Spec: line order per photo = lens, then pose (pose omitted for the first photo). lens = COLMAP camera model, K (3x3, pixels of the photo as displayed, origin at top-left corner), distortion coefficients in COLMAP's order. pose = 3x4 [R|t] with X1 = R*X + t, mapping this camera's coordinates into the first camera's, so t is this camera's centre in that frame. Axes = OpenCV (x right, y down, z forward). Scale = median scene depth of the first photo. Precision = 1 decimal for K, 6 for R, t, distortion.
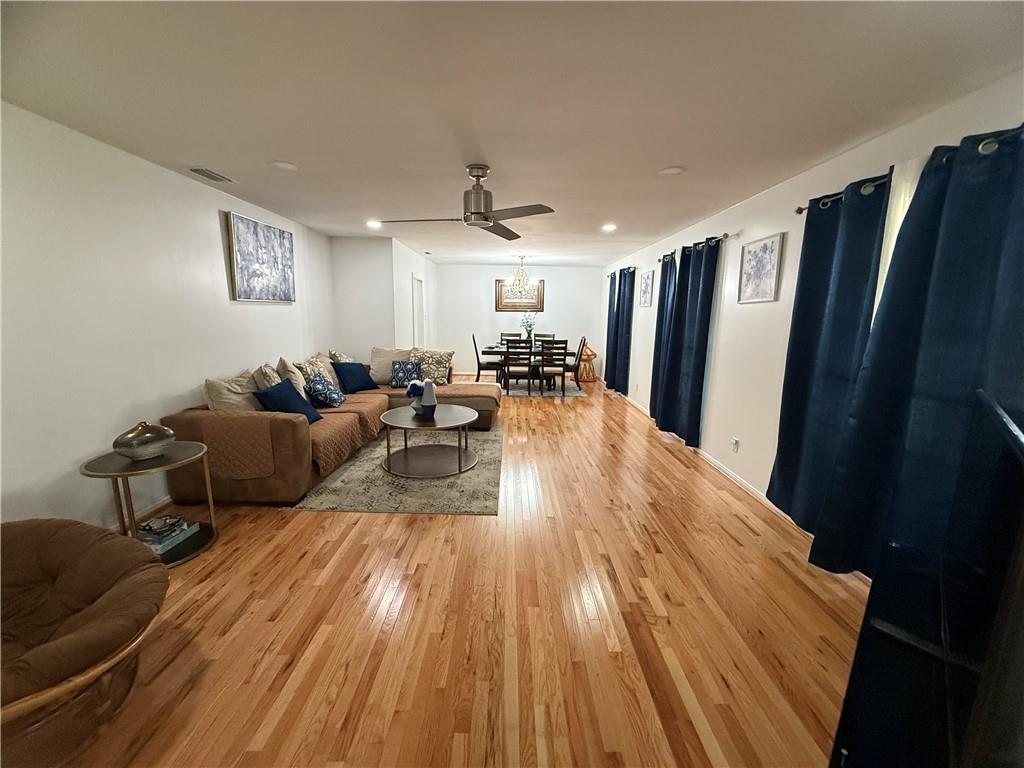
lens RADIAL K [[407.9, 0, 508.1], [0, 407.9, 383.4], [0, 0, 1]] dist [0.001087, 0.000008]
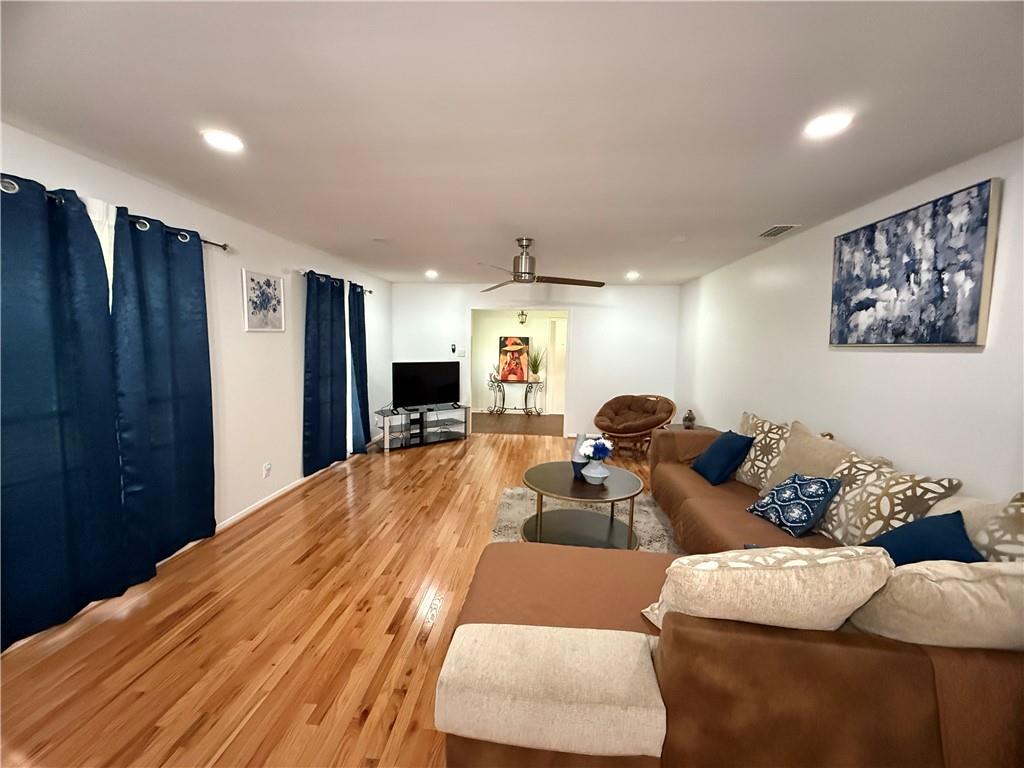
lens RADIAL K [[407.9, 0, 508.1], [0, 407.9, 383.4], [0, 0, 1]] dist [0.001087, 0.000008]
pose [[-0.996496, -0.041086, 0.072856, -0.096354], [-0.020154, 0.963322, 0.267590, -0.309934], [-0.081178, 0.265183, -0.960775, 1.706794]]
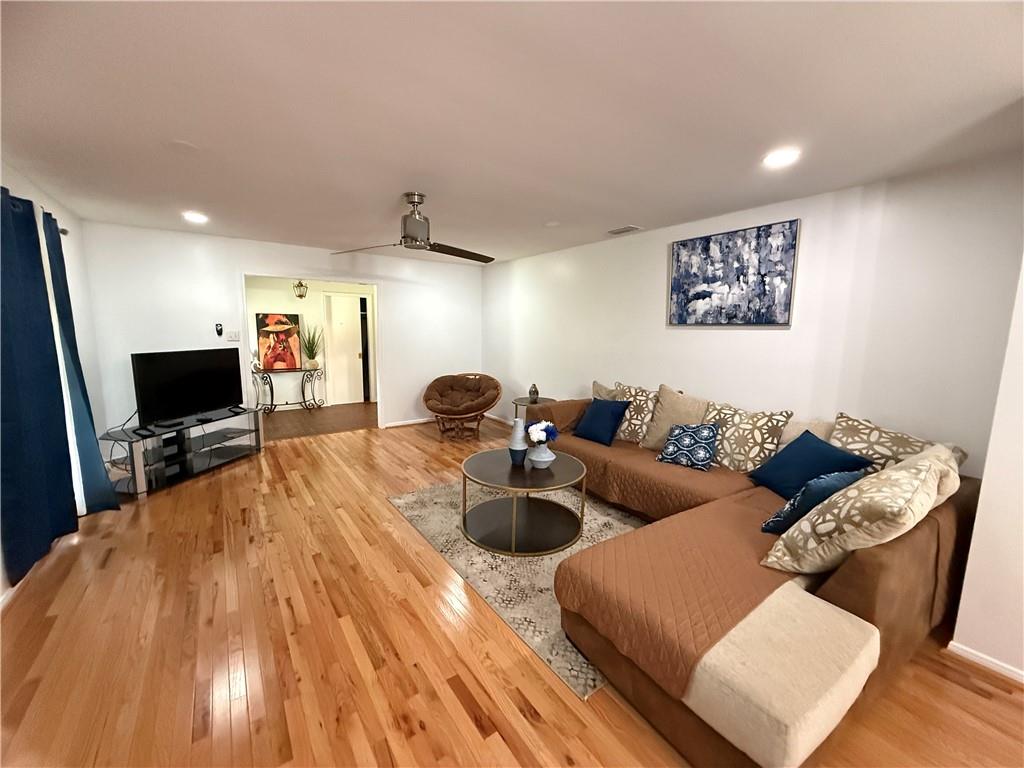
lens RADIAL K [[407.9, 0, 508.1], [0, 407.9, 383.4], [0, 0, 1]] dist [0.001087, 0.000008]
pose [[-0.813561, 0.051570, -0.579188, 0.266394], [-0.127773, 0.955860, 0.264585, -0.265689], [0.567268, 0.289261, -0.771061, 1.506081]]
